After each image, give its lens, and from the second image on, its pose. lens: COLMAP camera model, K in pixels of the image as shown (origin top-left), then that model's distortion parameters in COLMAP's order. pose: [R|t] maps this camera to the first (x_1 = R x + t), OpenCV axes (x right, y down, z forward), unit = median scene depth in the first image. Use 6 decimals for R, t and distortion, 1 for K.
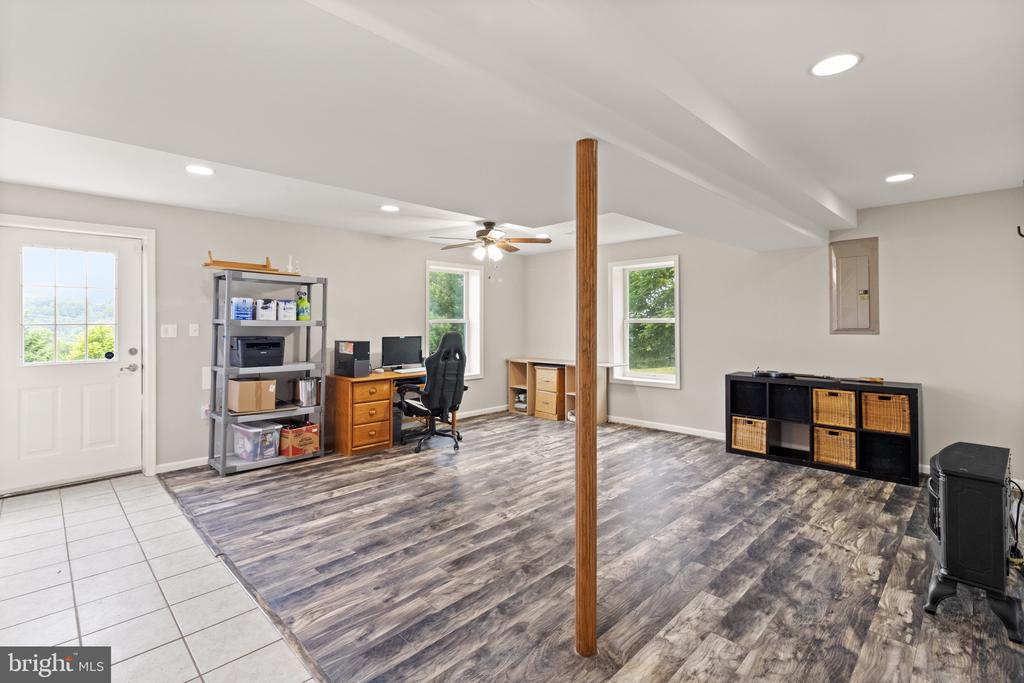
lens RADIAL K [[482.1, 0, 512.1], [0, 482.1, 320.0], [0, 0, 1]] dist [-0.000346, 0.000296]
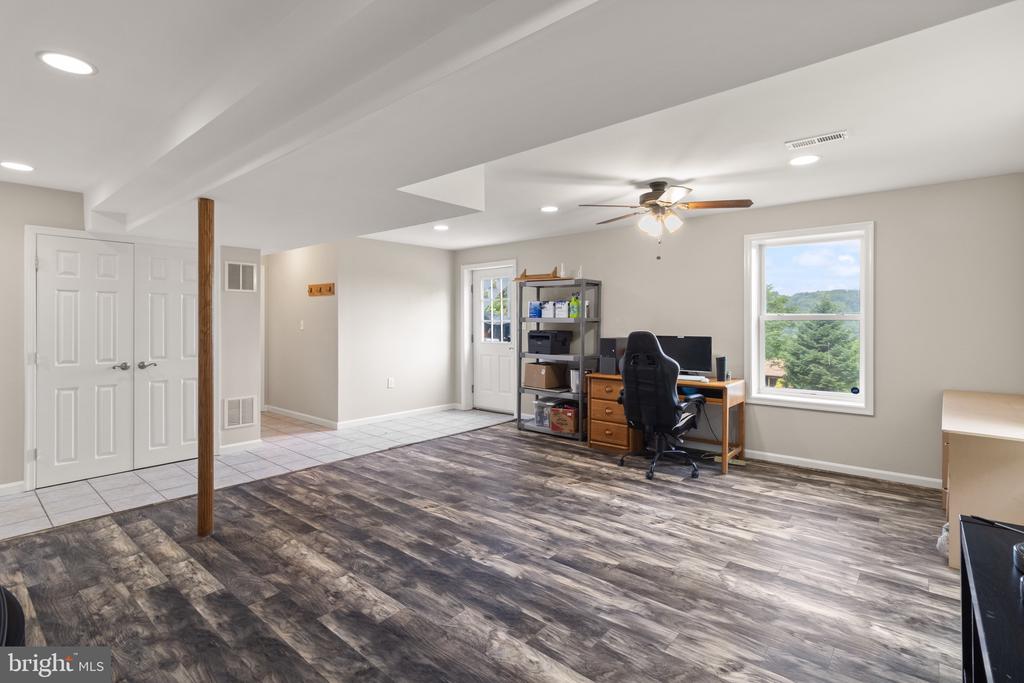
lens RADIAL K [[491.6, 0, 504.5], [0, 491.6, 324.8], [0, 0, 1]] dist [-0.000666, 0.001285]
pose [[0.062785, 0.011304, -0.997963, 1.073985], [0.006238, 0.999912, 0.011719, 0.004087], [0.998008, -0.006961, 0.062708, 1.128110]]
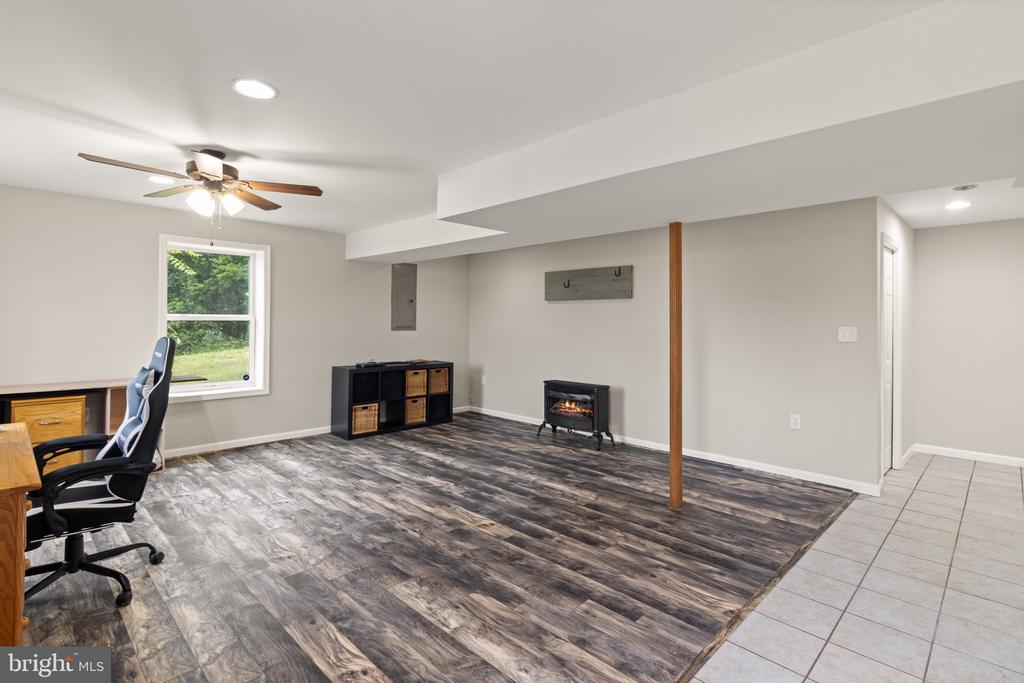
lens RADIAL K [[488.3, 0, 505.5], [0, 488.3, 318.7], [0, 0, 1]] dist [0.000081, -0.000037]
pose [[0.003596, 0.011947, 0.999922, -1.014904], [-0.017370, 0.999779, -0.011883, 0.010136], [-0.999843, -0.017326, 0.003803, 0.995407]]
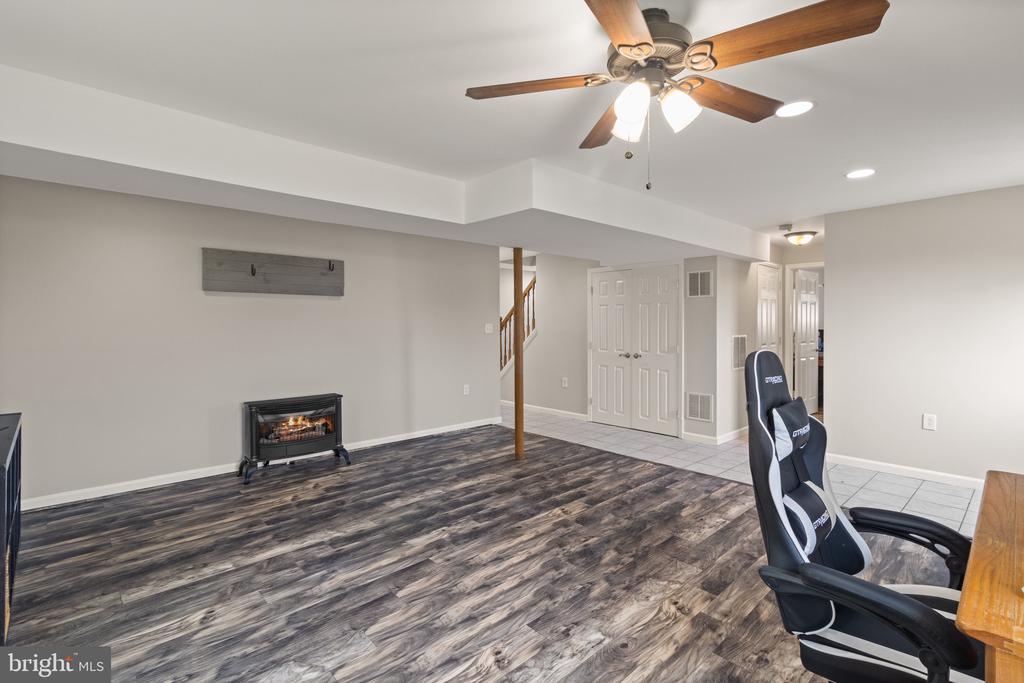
lens RADIAL K [[482.1, 0, 512.1], [0, 482.1, 320.0], [0, 0, 1]] dist [-0.000346, 0.000296]
pose [[-0.999143, 0.003352, 0.041251, 0.052278], [0.002792, 0.999903, -0.013632, 0.012314], [-0.041293, -0.013505, -0.999056, 2.099492]]
